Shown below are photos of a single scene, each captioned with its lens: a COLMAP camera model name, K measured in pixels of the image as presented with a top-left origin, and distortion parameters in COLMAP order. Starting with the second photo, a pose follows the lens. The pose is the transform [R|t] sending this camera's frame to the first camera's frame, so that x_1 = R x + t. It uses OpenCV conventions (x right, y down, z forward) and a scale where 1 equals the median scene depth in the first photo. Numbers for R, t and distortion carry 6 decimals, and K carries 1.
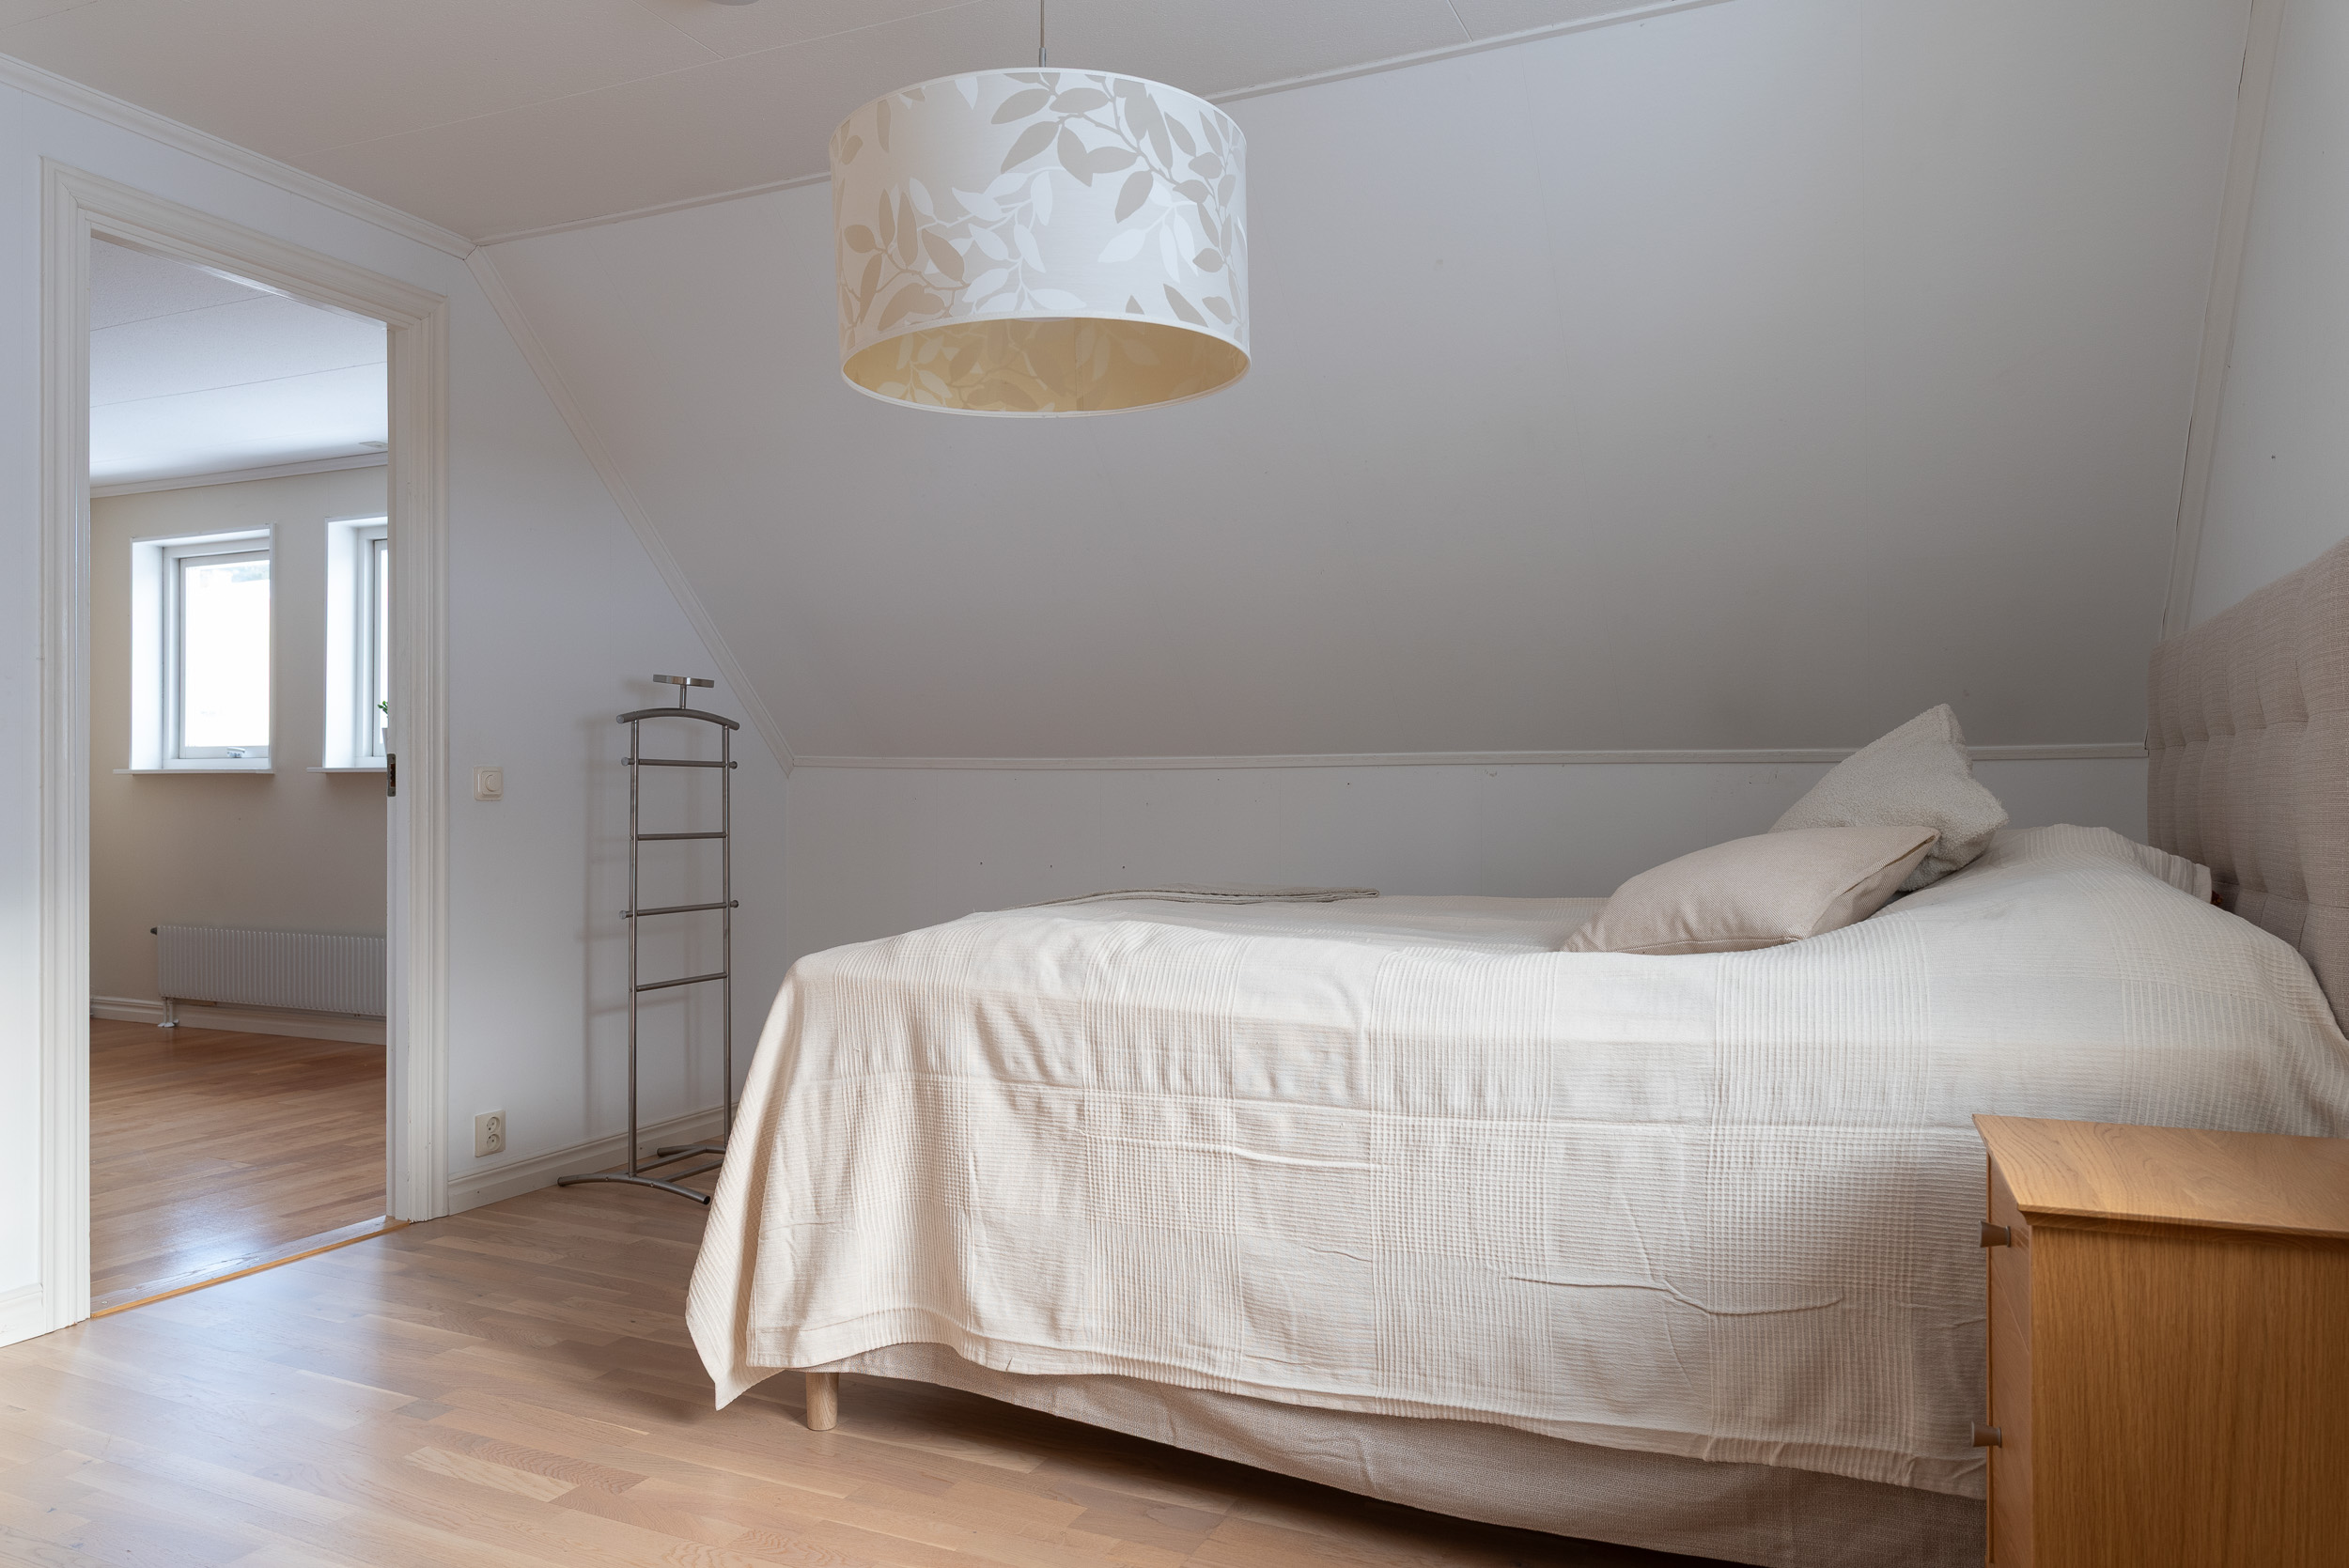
lens RADIAL K [[1657.7, 0, 1175.1], [0, 1657.7, 787.3], [0, 0, 1]] dist [0.013550, -0.003313]
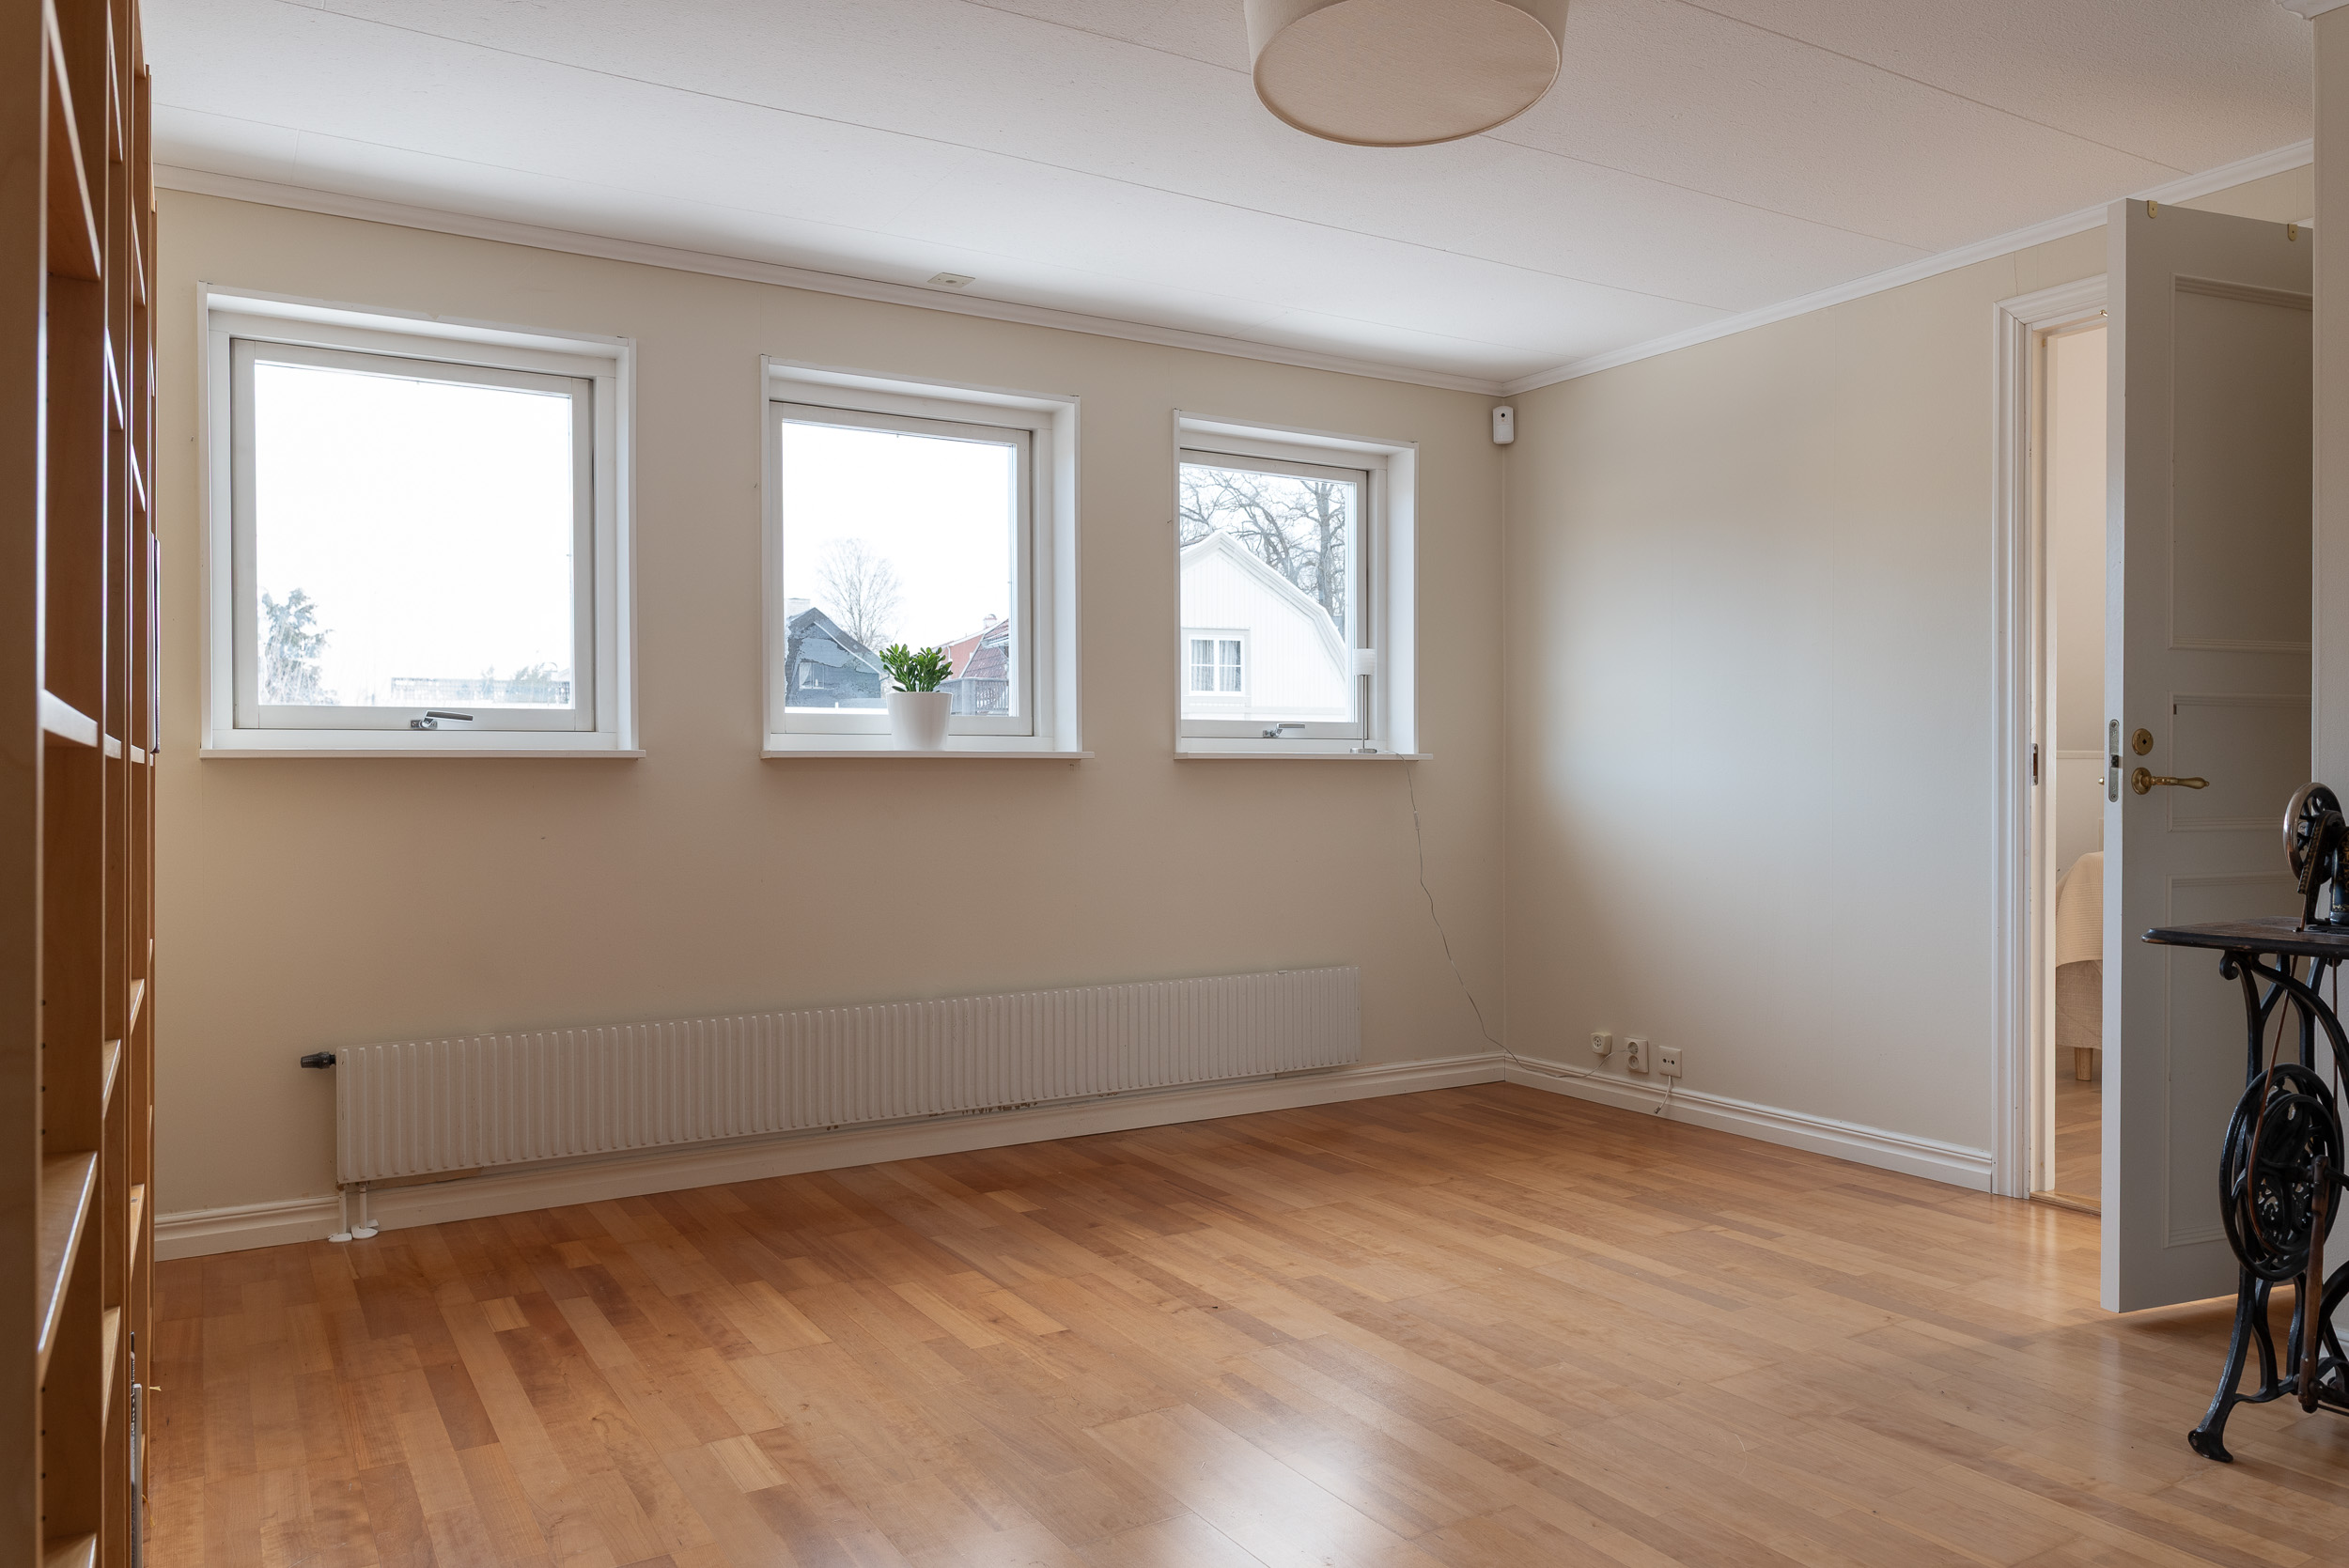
lens RADIAL K [[1657.7, 0, 1175.5], [0, 1657.7, 778.3], [0, 0, 1]] dist [0.013550, -0.003313]
pose [[0.550406, -0.003249, 0.834891, -0.896687], [0.001089, 0.999994, 0.003174, -0.002977], [-0.834896, -0.000837, 0.550407, 0.491509]]
